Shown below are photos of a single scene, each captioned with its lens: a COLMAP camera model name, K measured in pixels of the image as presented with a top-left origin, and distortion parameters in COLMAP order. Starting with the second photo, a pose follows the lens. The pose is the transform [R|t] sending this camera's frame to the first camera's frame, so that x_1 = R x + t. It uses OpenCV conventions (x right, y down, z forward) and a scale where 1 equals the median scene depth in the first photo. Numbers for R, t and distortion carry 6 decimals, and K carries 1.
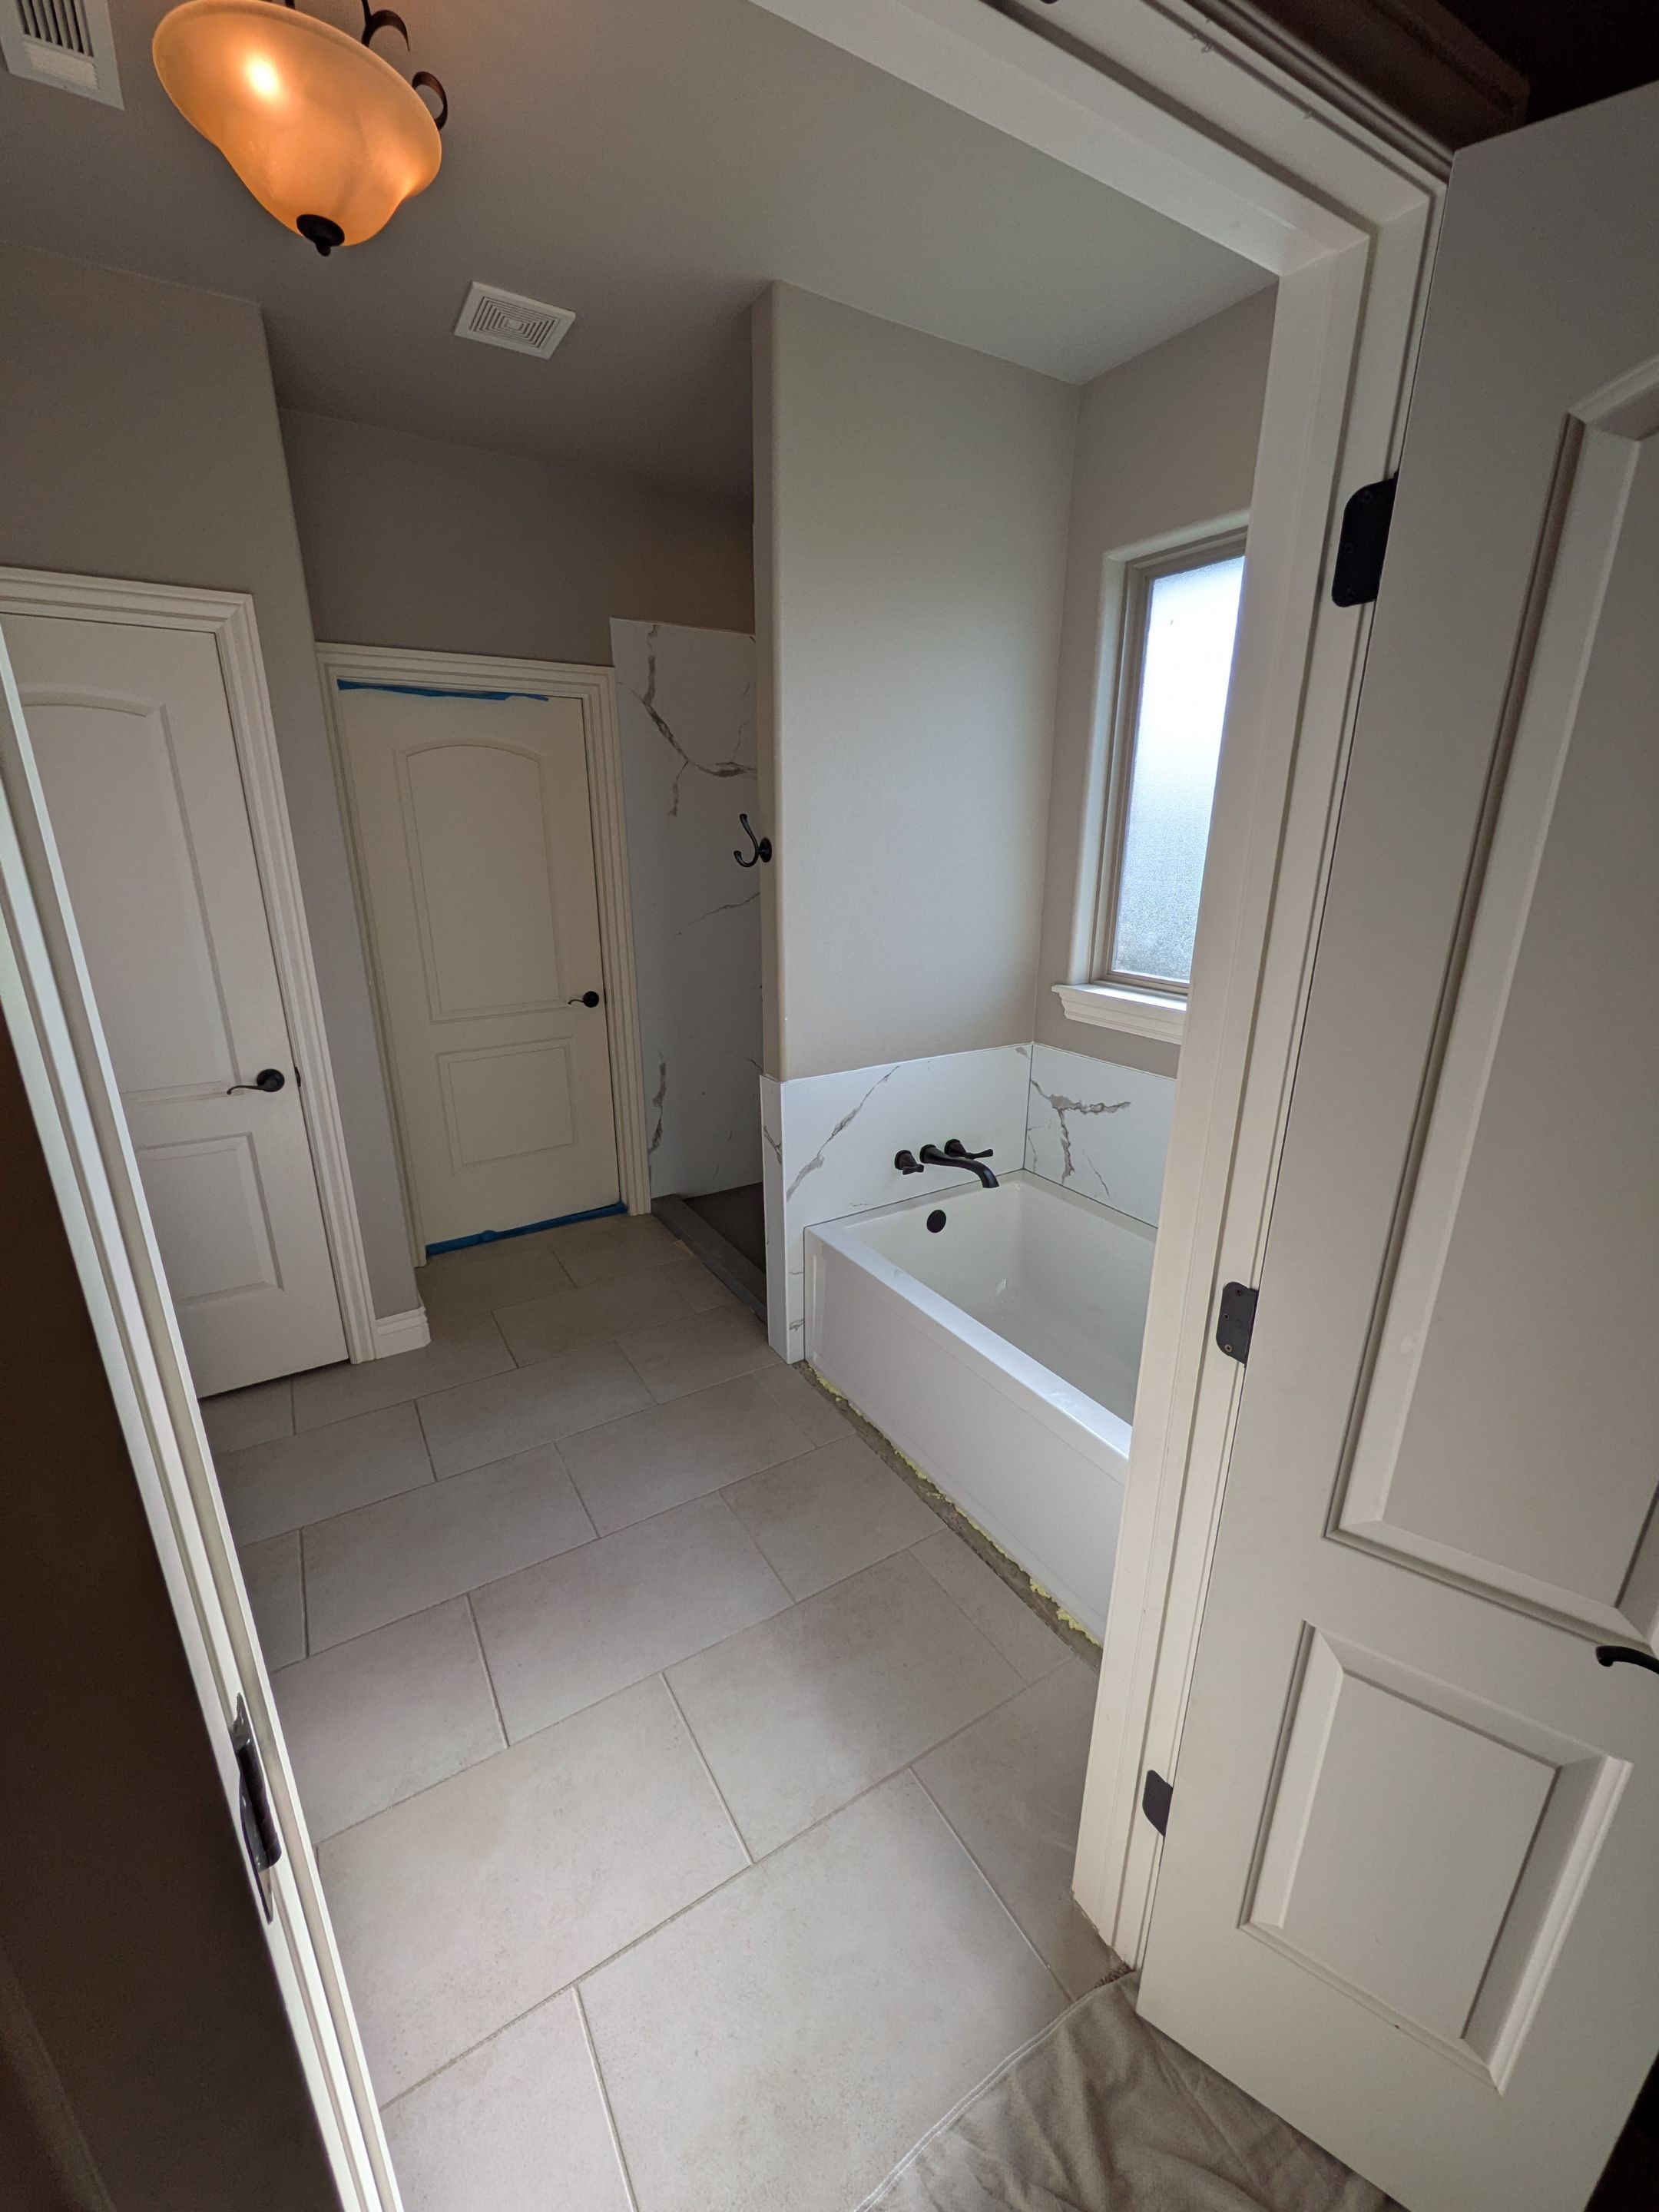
lens RADIAL K [[881.2, 0, 834.0], [0, 881.2, 1110.5], [0, 0, 1]] dist [-0.004207, 0.000820]
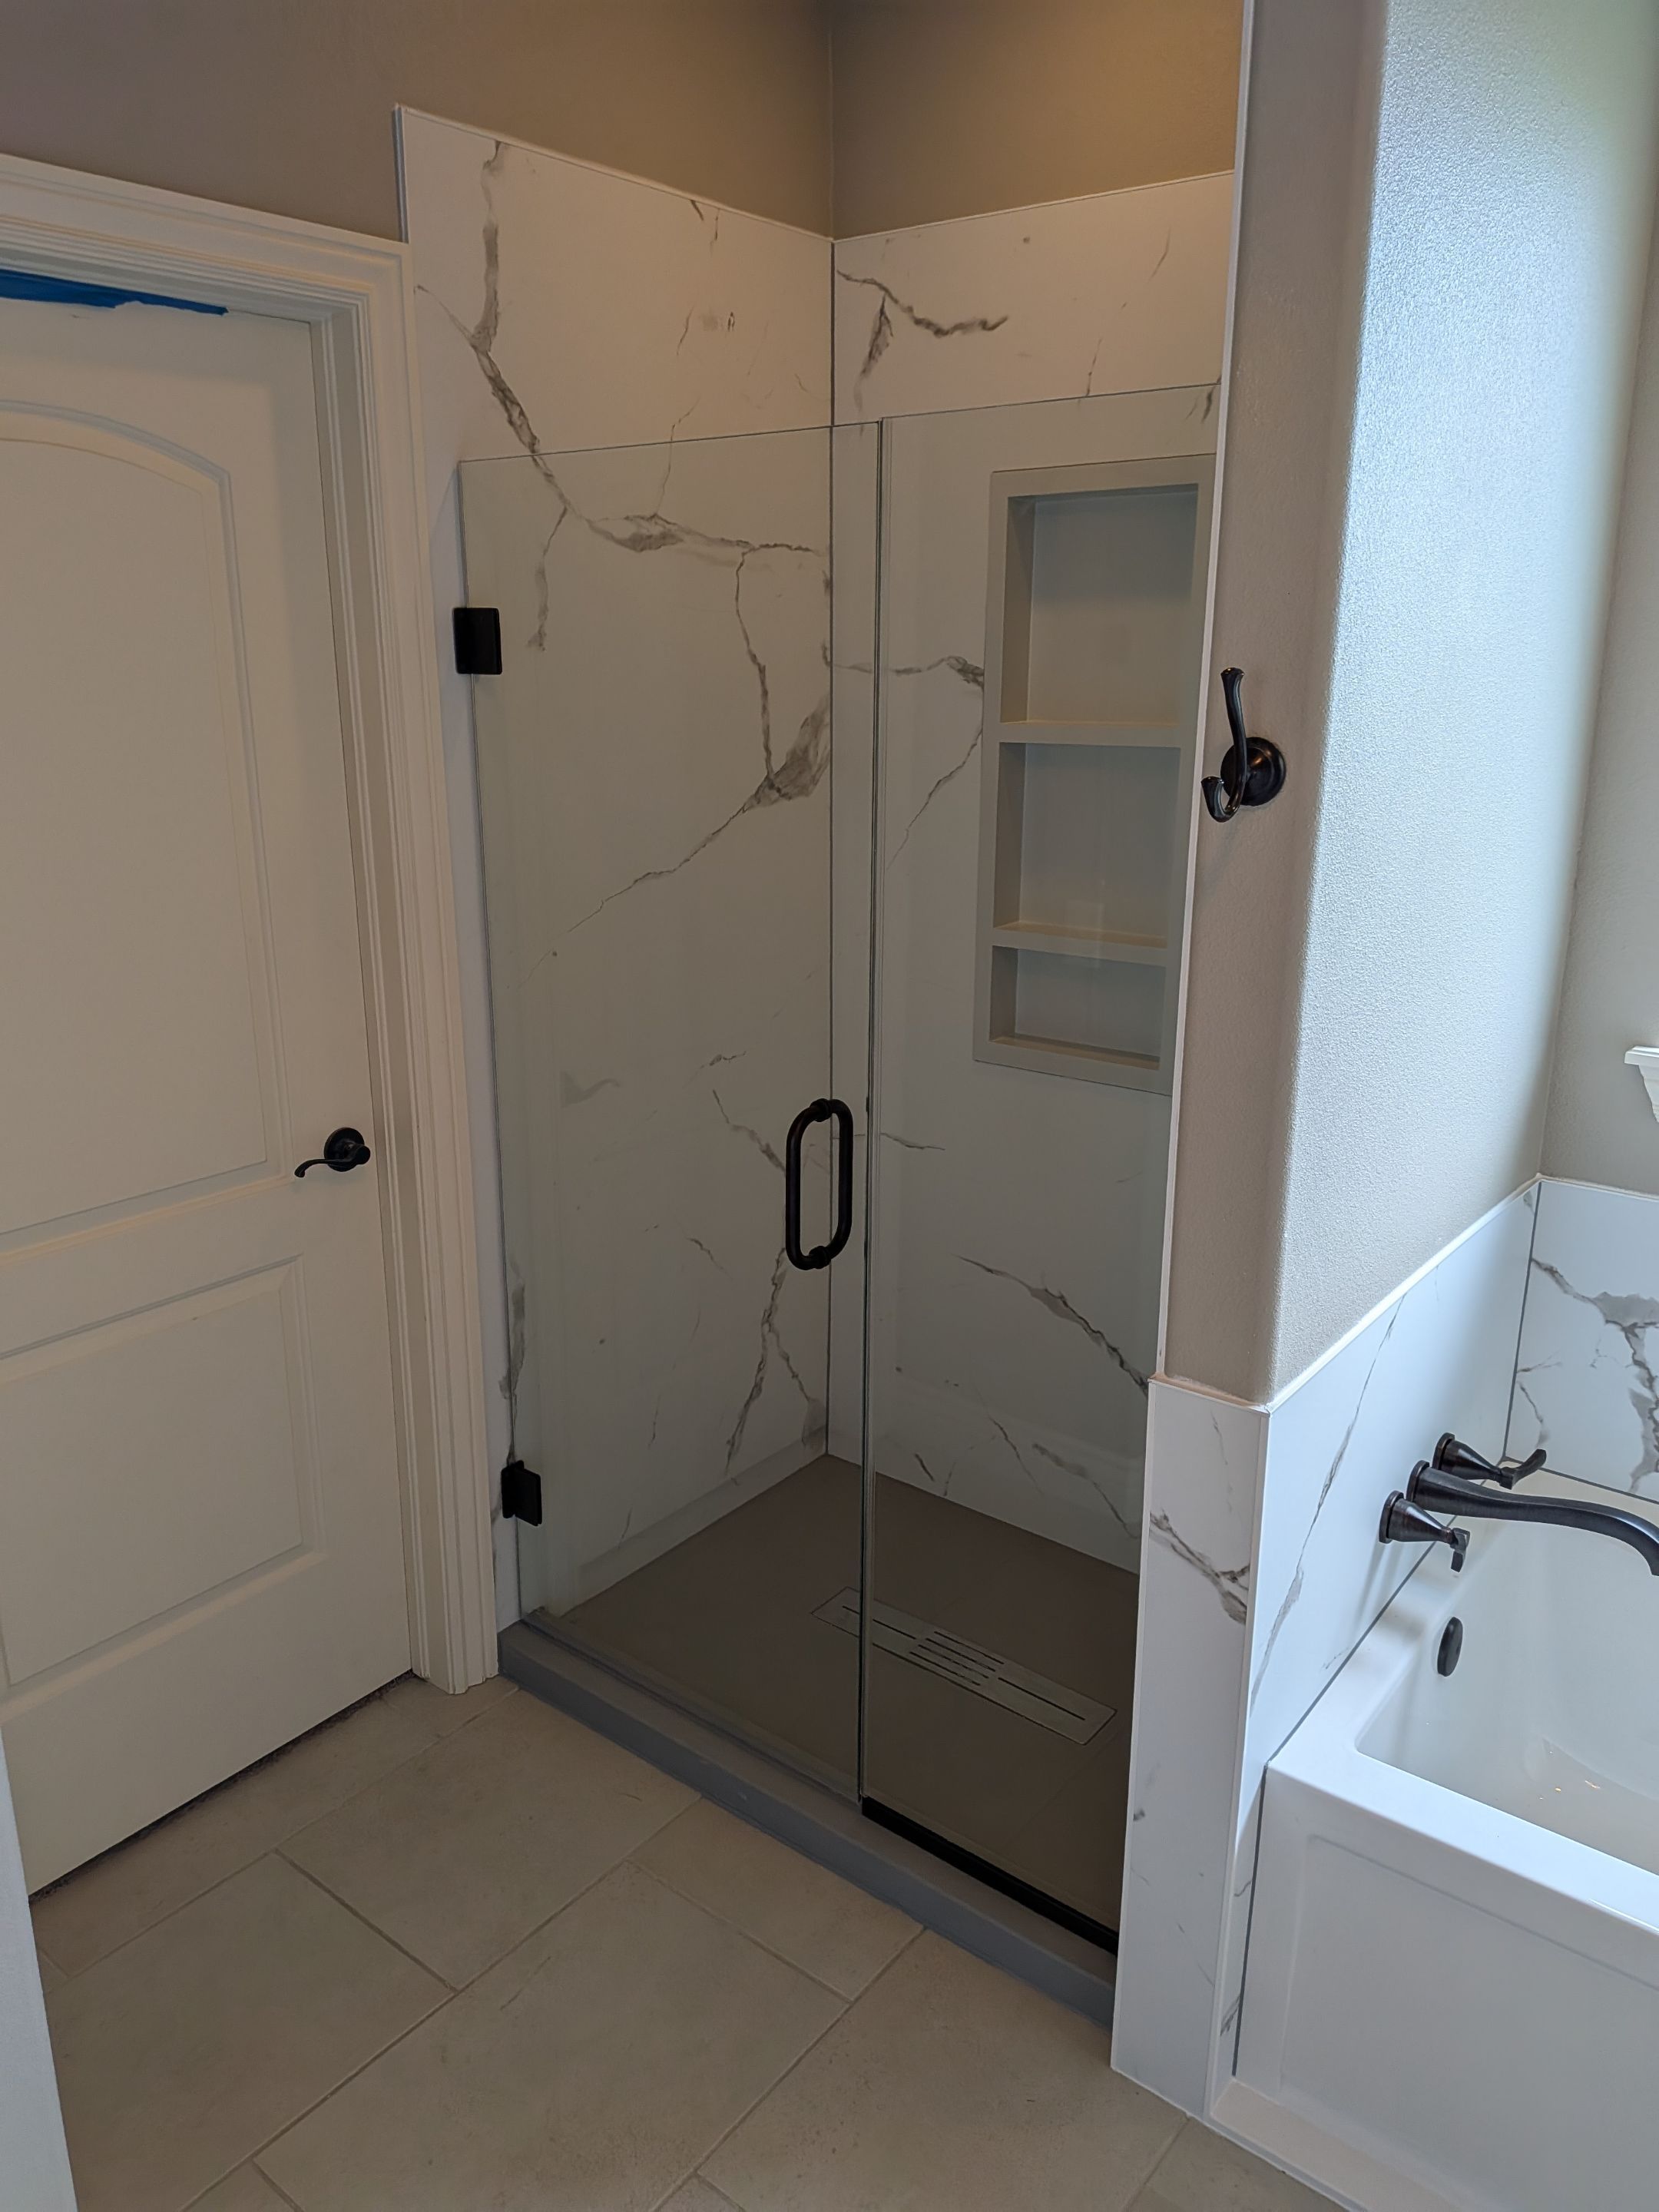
lens RADIAL K [[1591.2, 0, 816.2], [0, 1591.2, 1106.7], [0, 0, 1]] dist [0.043879, -0.076116]
pose [[0.942438, -0.090967, 0.321771, -0.423113], [0.100478, 0.994854, -0.013038, -0.160712], [-0.318929, 0.044619, 0.946728, 0.433554]]
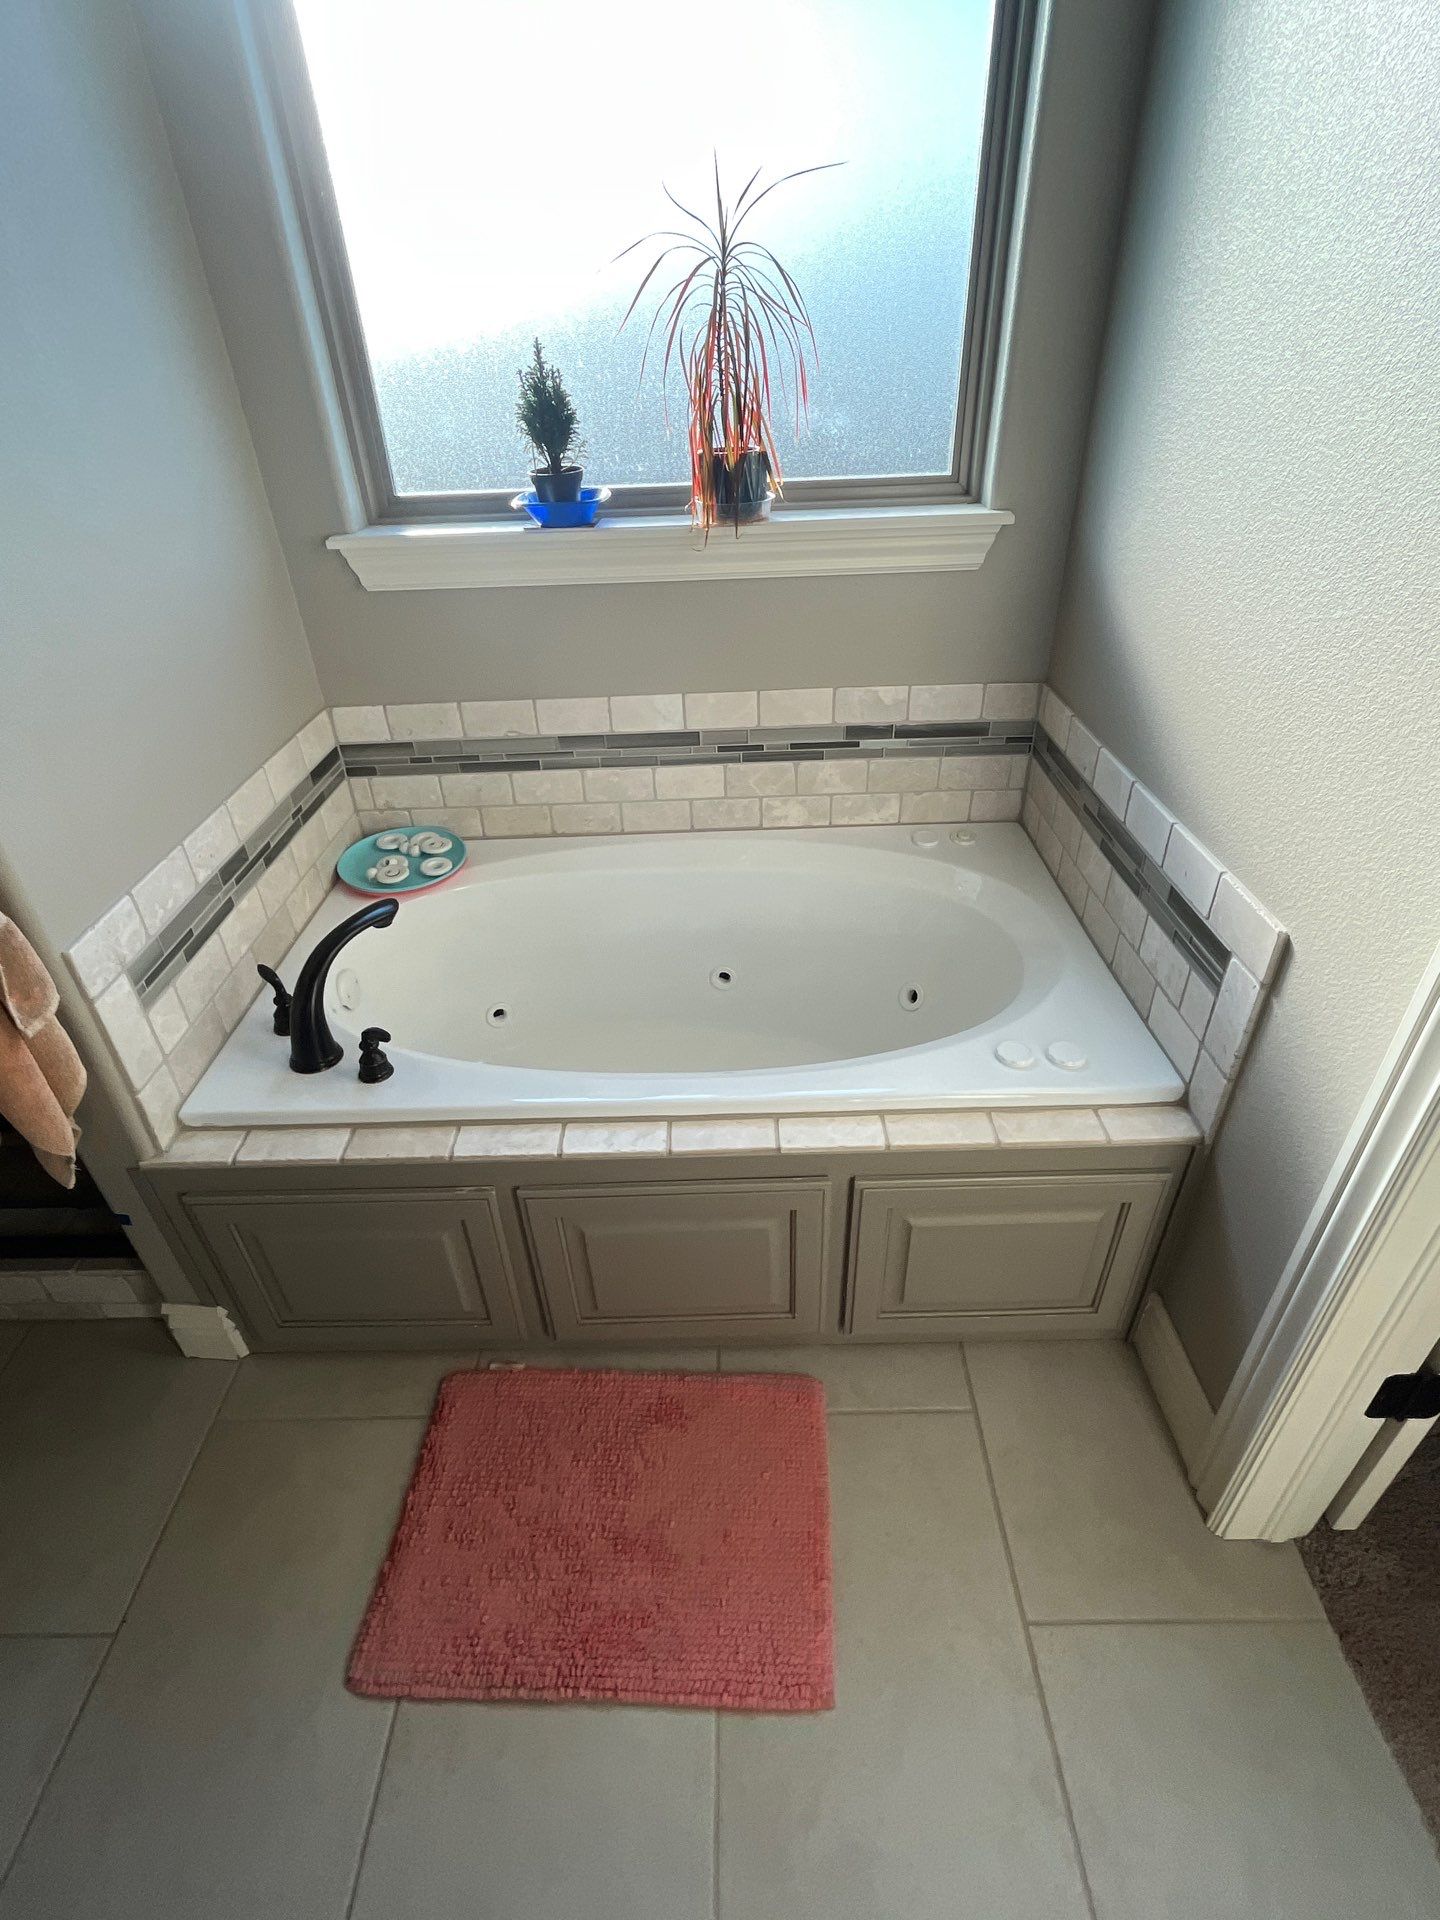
lens RADIAL K [[941.2, 0, 717.7], [0, 941.2, 961.1], [0, 0, 1]] dist [-0.000032, 0.000376]
pose [[0.526804, -0.494491, 0.691344, -0.205006], [0.292454, 0.869147, 0.398816, -0.080372], [-0.798091, -0.007911, 0.602486, 0.465002]]
